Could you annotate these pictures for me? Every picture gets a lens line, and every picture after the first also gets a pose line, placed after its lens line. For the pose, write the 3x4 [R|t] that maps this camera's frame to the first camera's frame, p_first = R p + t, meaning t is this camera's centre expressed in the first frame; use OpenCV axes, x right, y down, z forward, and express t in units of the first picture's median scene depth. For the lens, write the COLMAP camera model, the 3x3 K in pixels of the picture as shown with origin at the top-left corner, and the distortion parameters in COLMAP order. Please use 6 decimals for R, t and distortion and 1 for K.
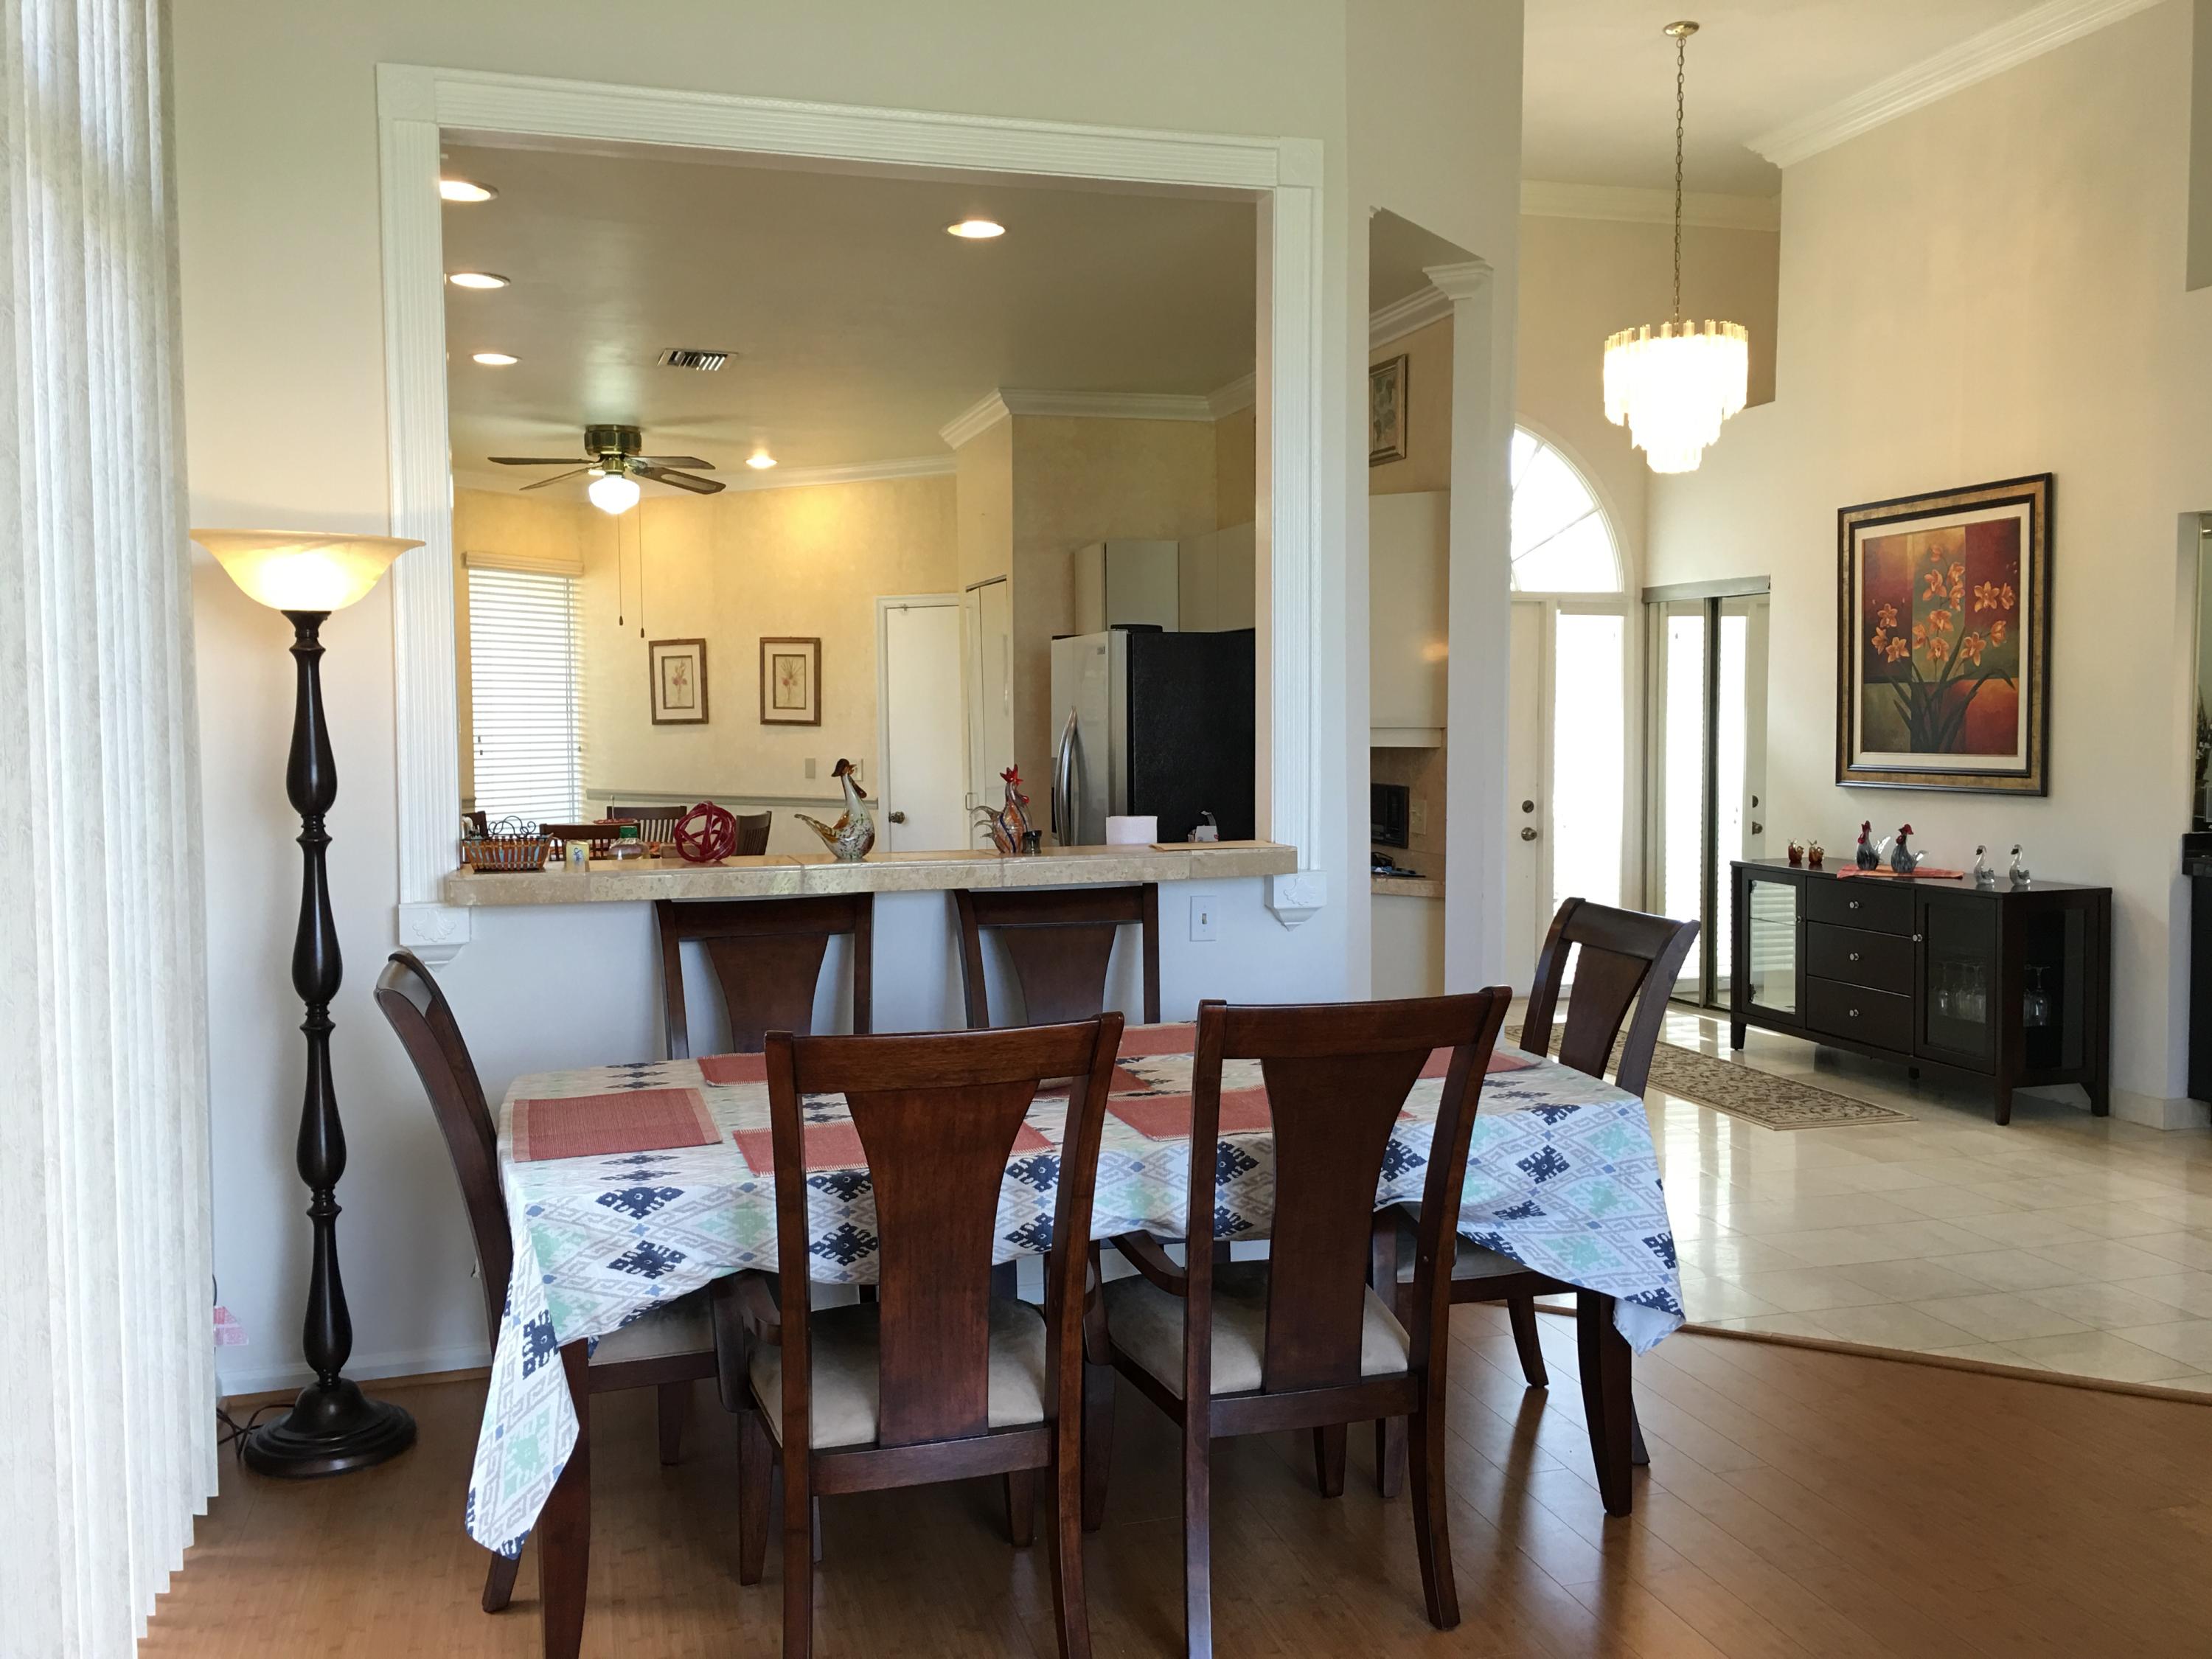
lens RADIAL K [[1891.1, 0, 1122.7], [0, 1891.1, 808.5], [0, 0, 1]] dist [0.095046, -0.143456]
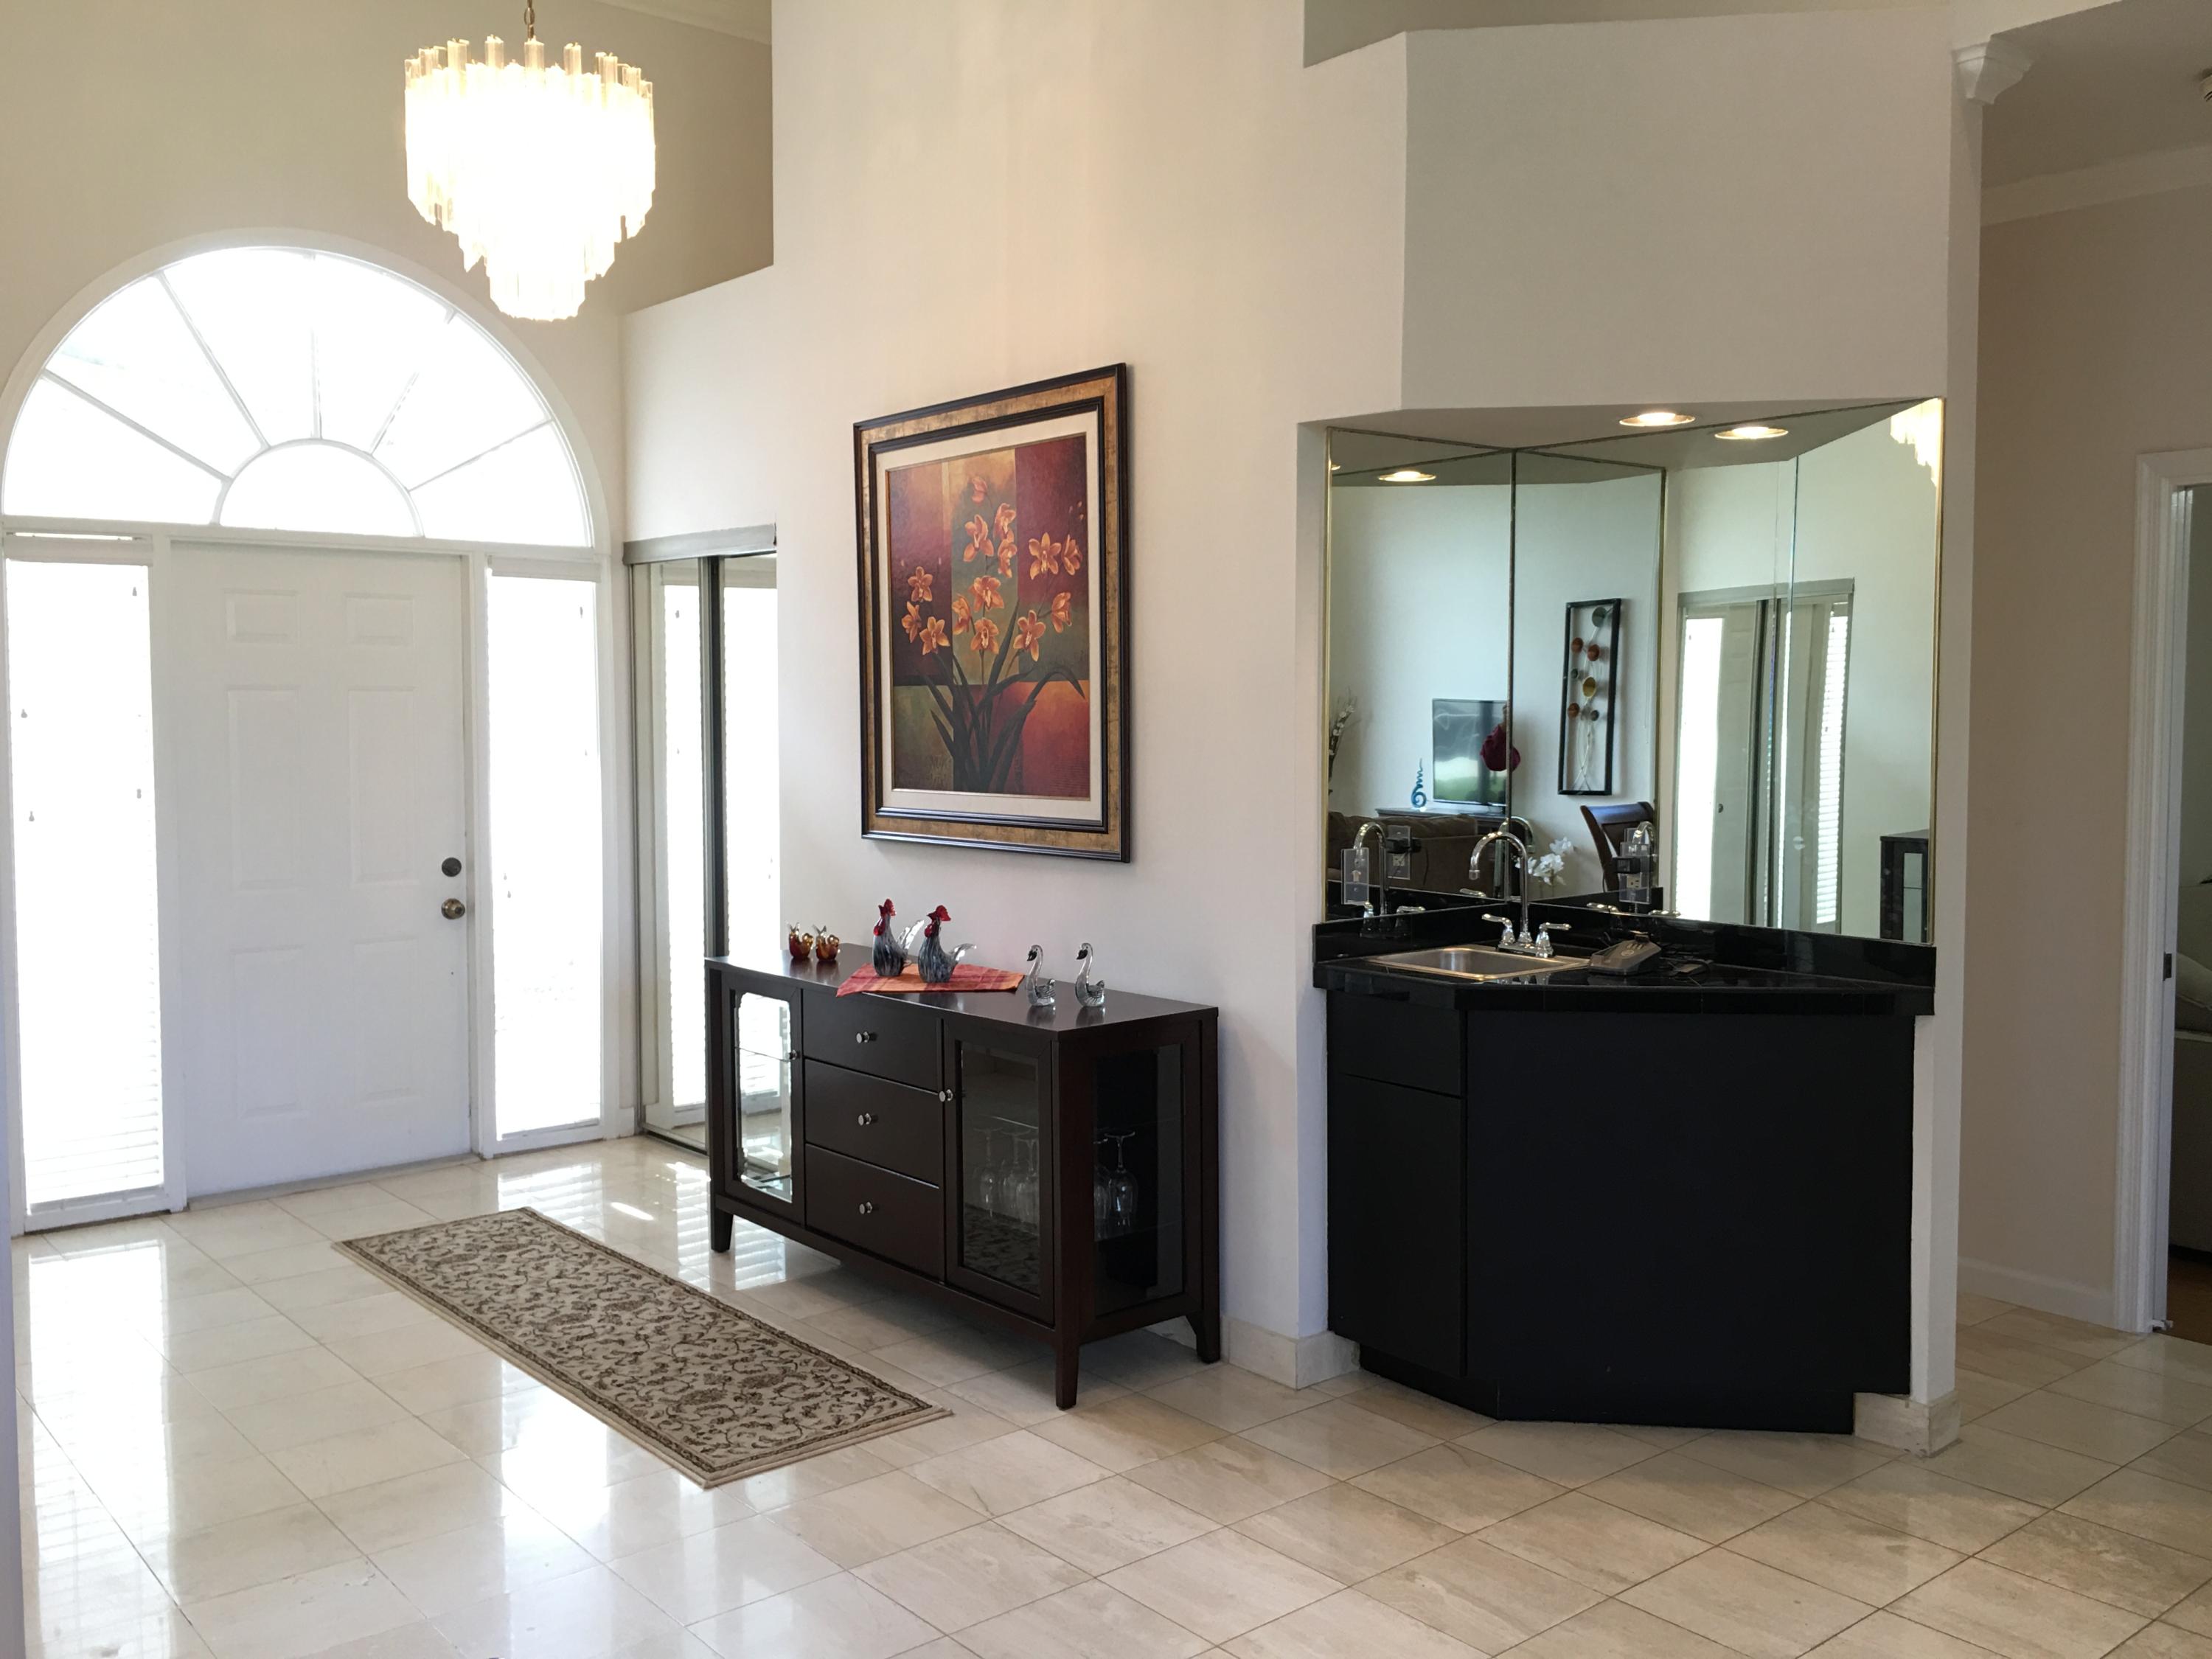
lens RADIAL K [[1891.1, 0, 1122.7], [0, 1891.1, 808.5], [0, 0, 1]] dist [0.095046, -0.143456]
pose [[0.917614, -0.020468, 0.396945, 0.212106], [0.019374, 0.999789, 0.006768, -0.027344], [-0.397000, 0.001480, 0.917817, 0.387625]]
